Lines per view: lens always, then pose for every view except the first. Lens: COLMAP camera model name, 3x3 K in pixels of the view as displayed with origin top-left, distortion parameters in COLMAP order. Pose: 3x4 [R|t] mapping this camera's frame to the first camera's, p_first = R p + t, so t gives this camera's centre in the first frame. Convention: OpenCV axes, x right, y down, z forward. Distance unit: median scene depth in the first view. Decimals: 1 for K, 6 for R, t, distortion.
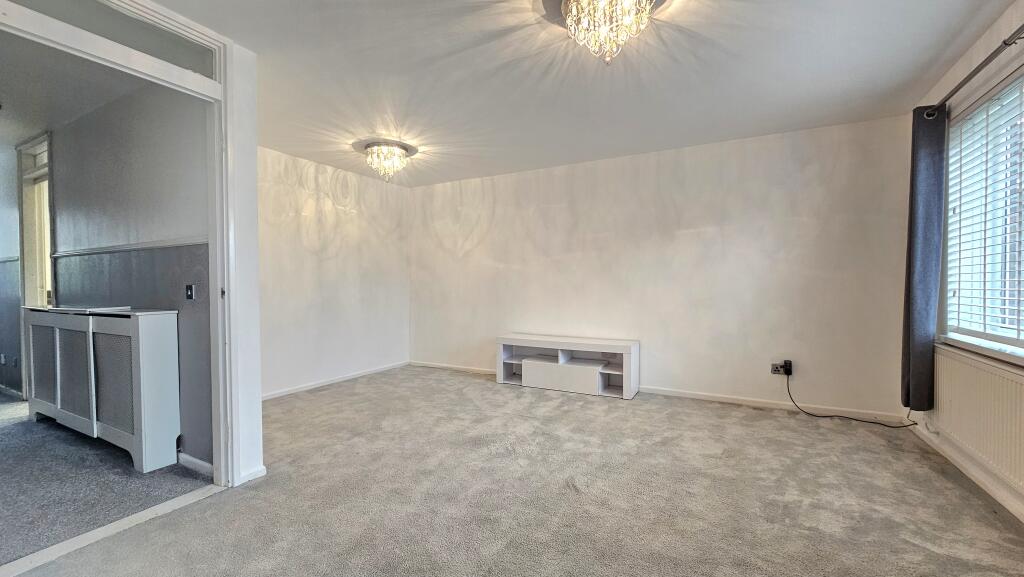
lens RADIAL K [[417.9, 0, 512.9], [0, 417.9, 290.3], [0, 0, 1]] dist [-0.003021, 0.000938]
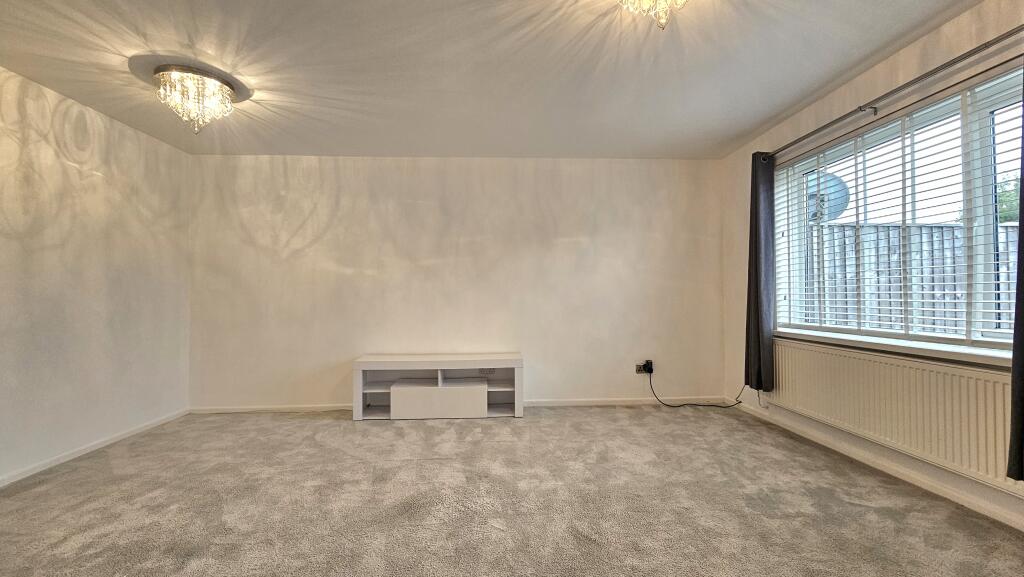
lens RADIAL K [[417.9, 0, 511.8], [0, 417.9, 290.8], [0, 0, 1]] dist [-0.003021, 0.000938]
pose [[0.853971, 0.003531, 0.520309, -0.230102], [0.013431, 0.999494, -0.028827, 0.008612], [-0.520147, 0.031606, 0.853492, 0.217270]]
